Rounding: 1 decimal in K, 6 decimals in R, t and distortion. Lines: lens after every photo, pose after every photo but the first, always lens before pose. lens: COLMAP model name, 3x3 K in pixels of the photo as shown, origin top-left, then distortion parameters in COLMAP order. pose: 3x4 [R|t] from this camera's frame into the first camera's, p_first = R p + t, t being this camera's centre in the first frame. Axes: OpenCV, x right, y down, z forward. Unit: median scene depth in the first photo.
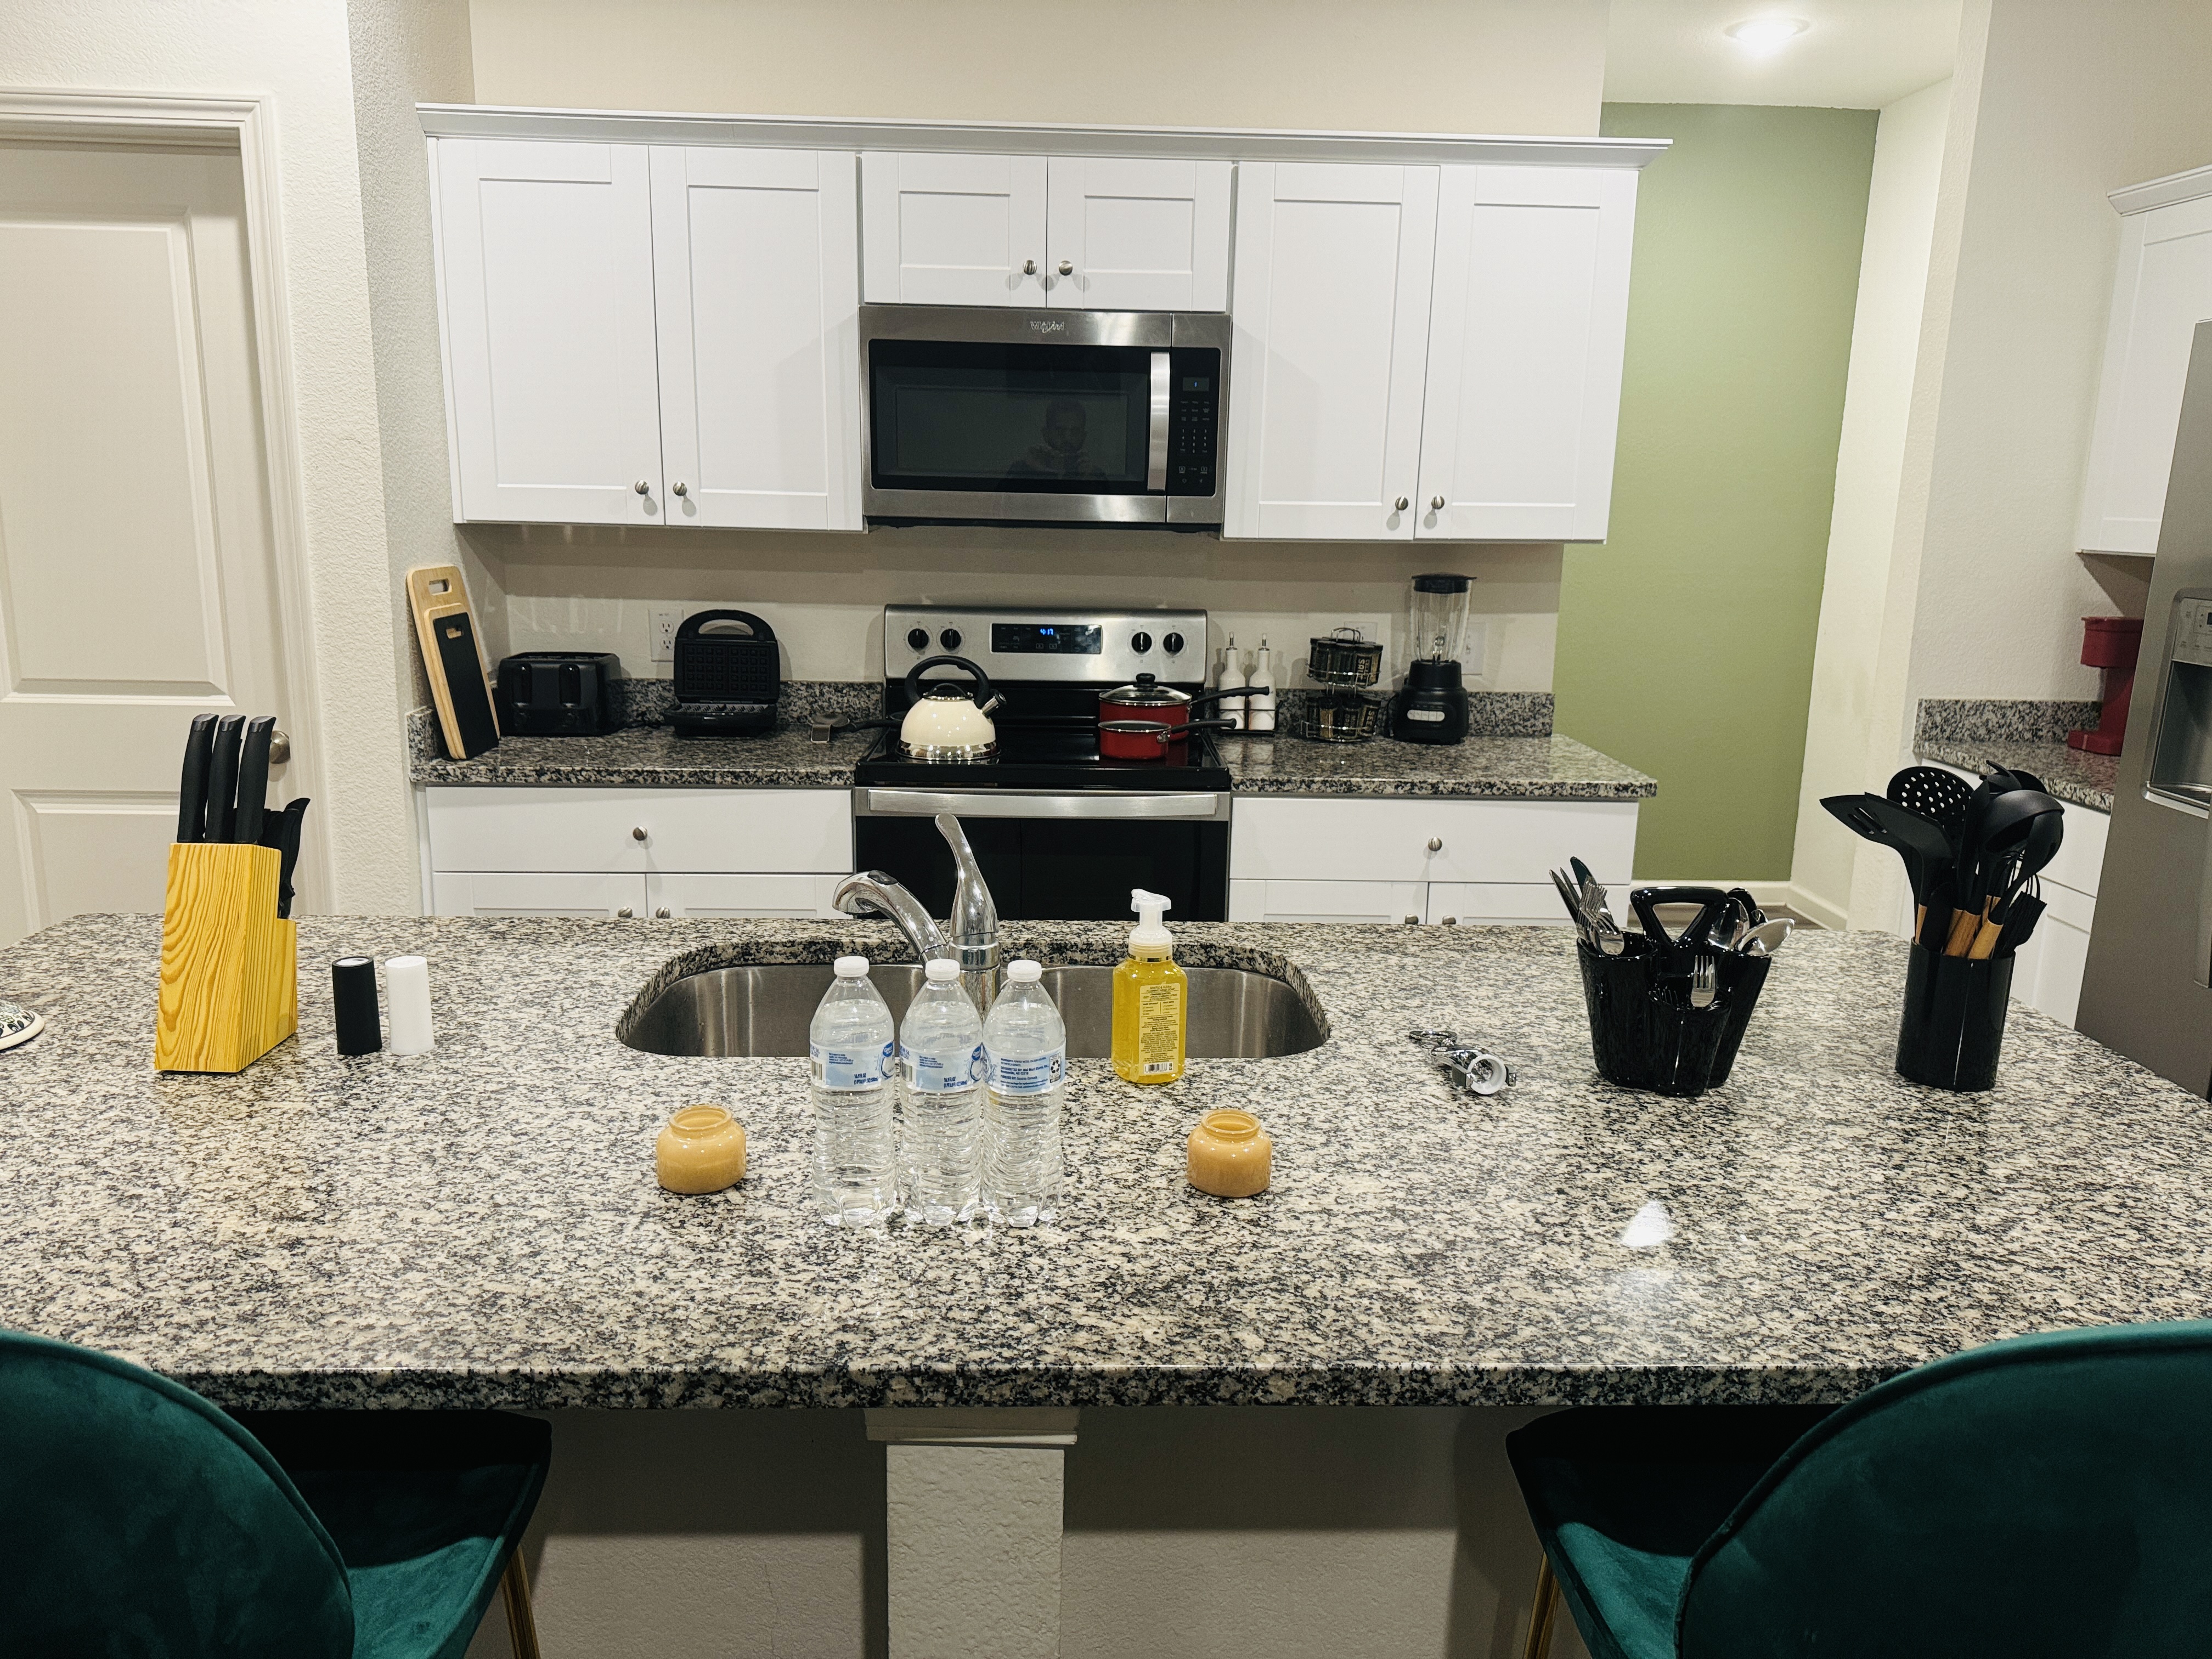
lens RADIAL K [[1566.9, 0, 1110.7], [0, 1566.9, 820.5], [0, 0, 1]] dist [0.033721, -0.037942]
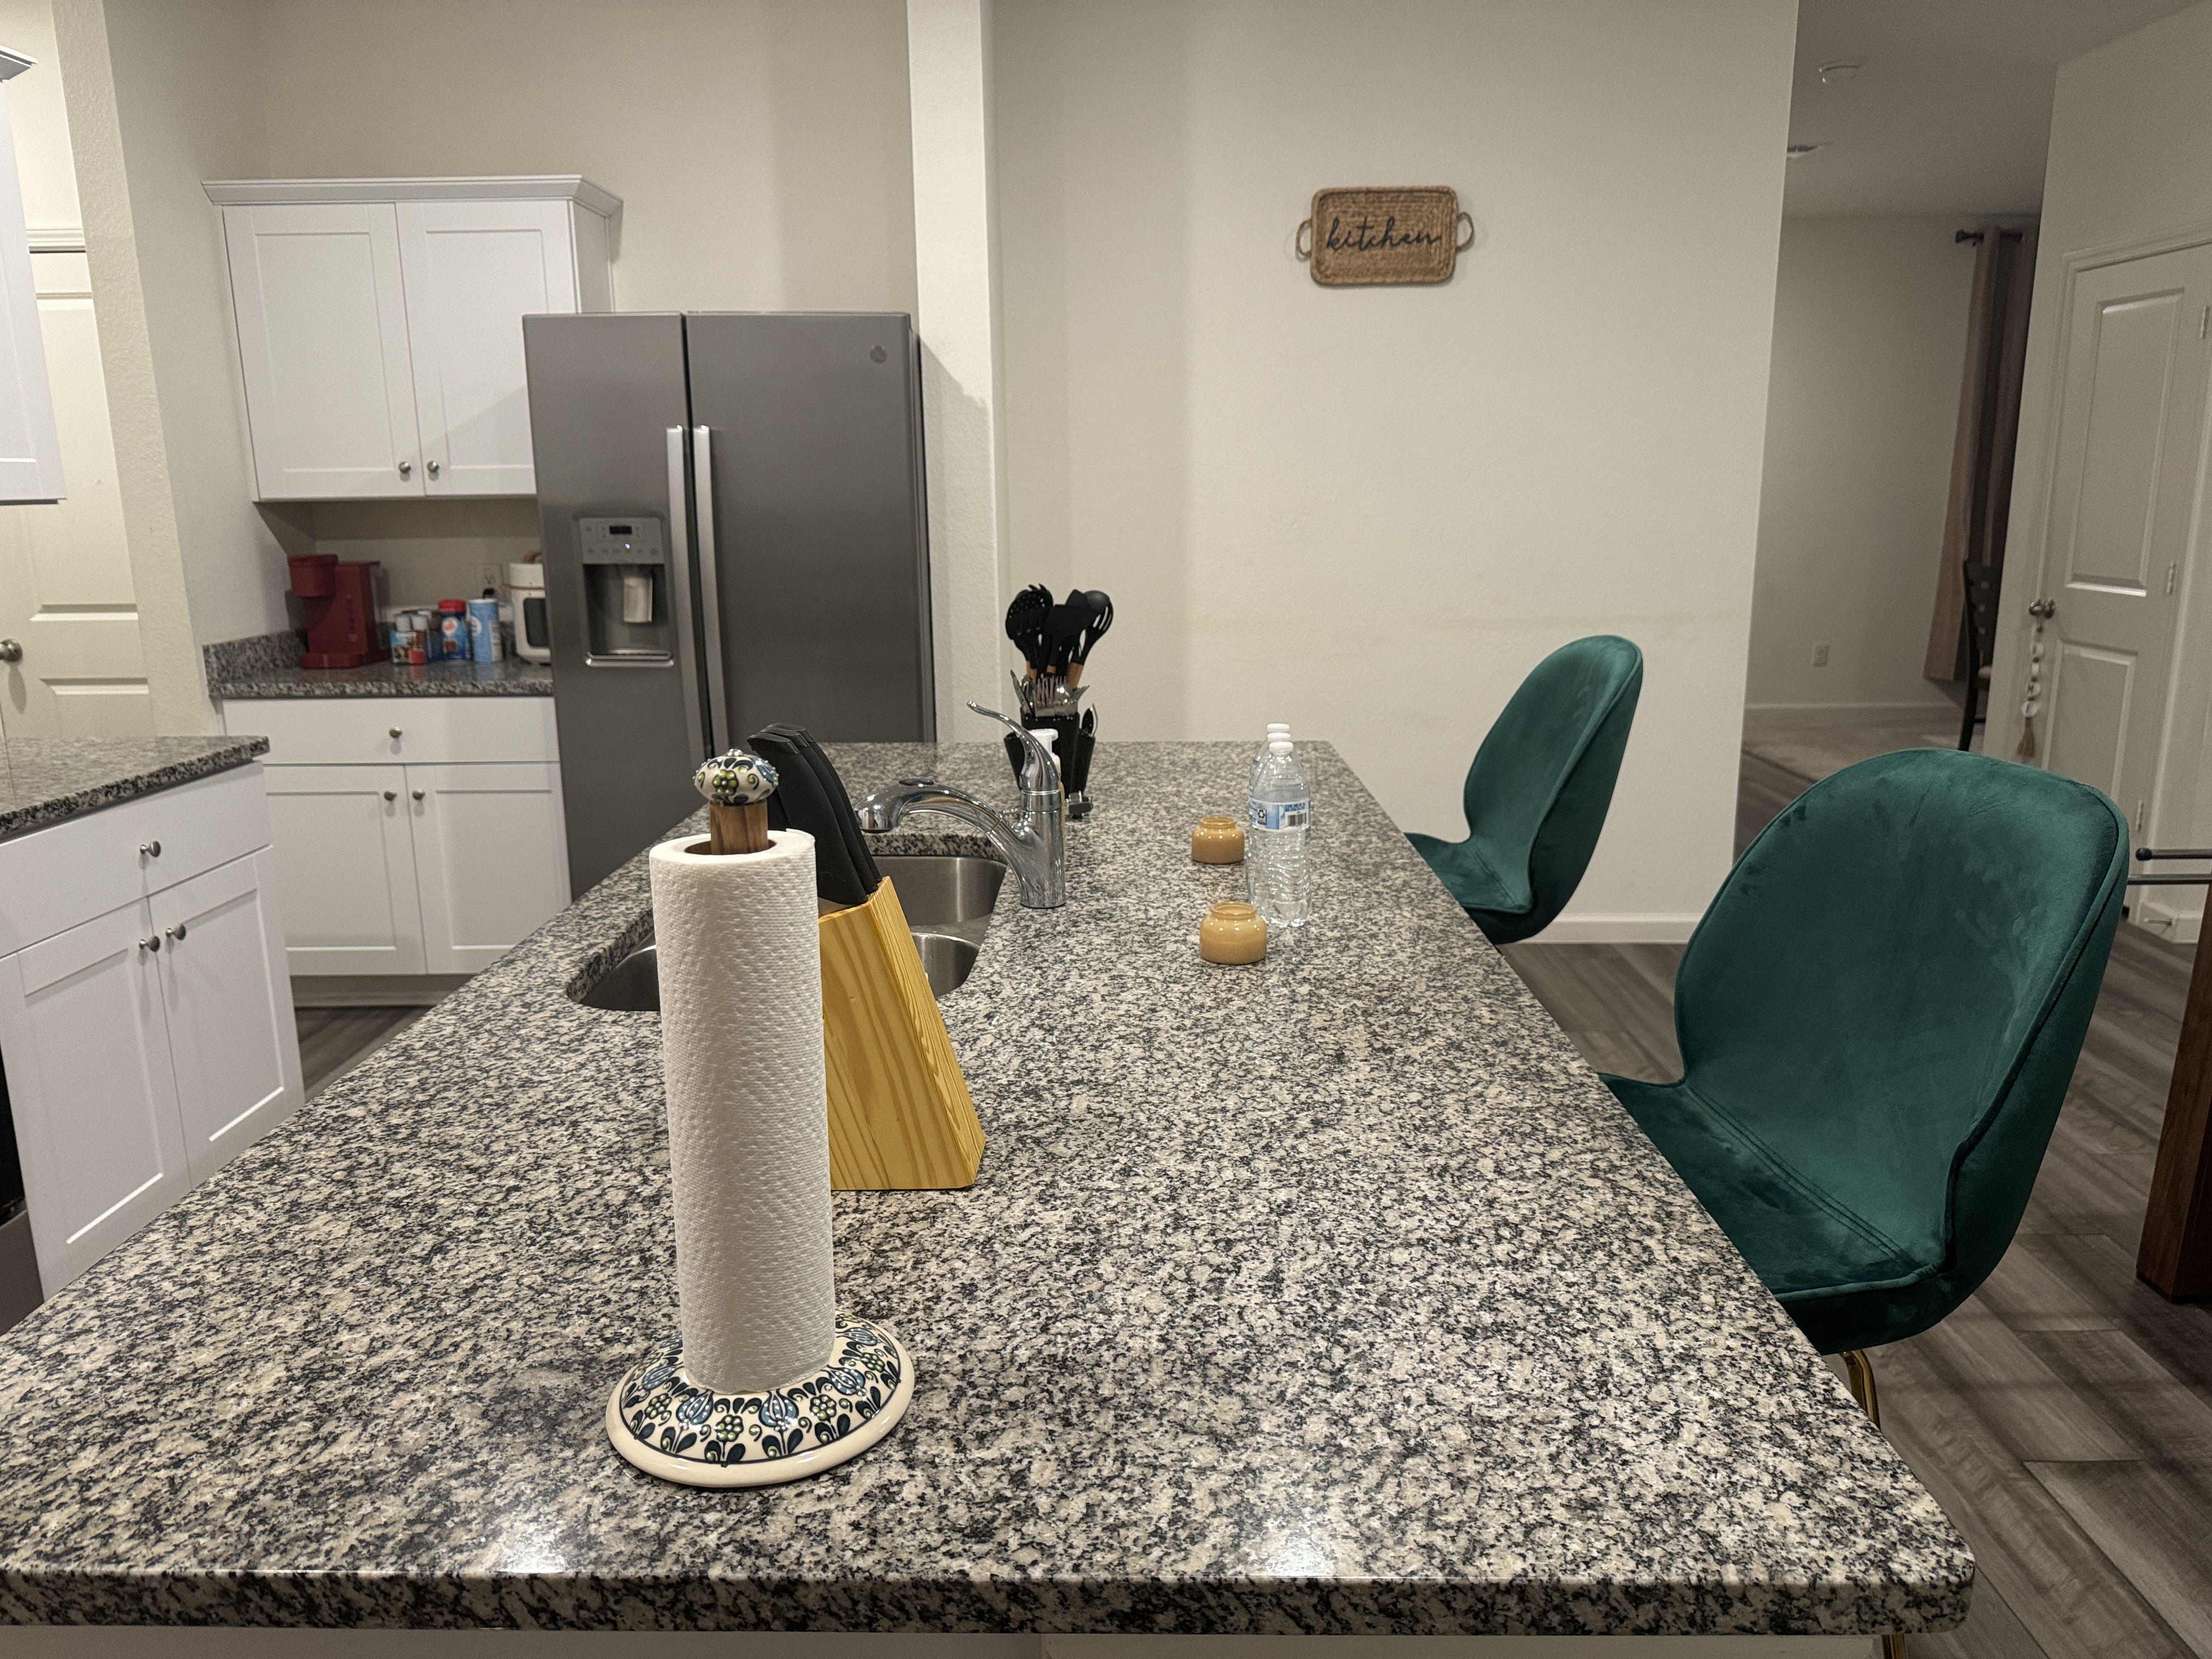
lens RADIAL K [[1566.9, 0, 1097.7], [0, 1566.9, 826.8], [0, 0, 1]] dist [0.033721, -0.037942]
pose [[0.051745, -0.235176, 0.970575, -1.191213], [0.221111, 0.950454, 0.218512, -0.140058], [-0.973875, 0.203298, 0.101181, 0.775743]]
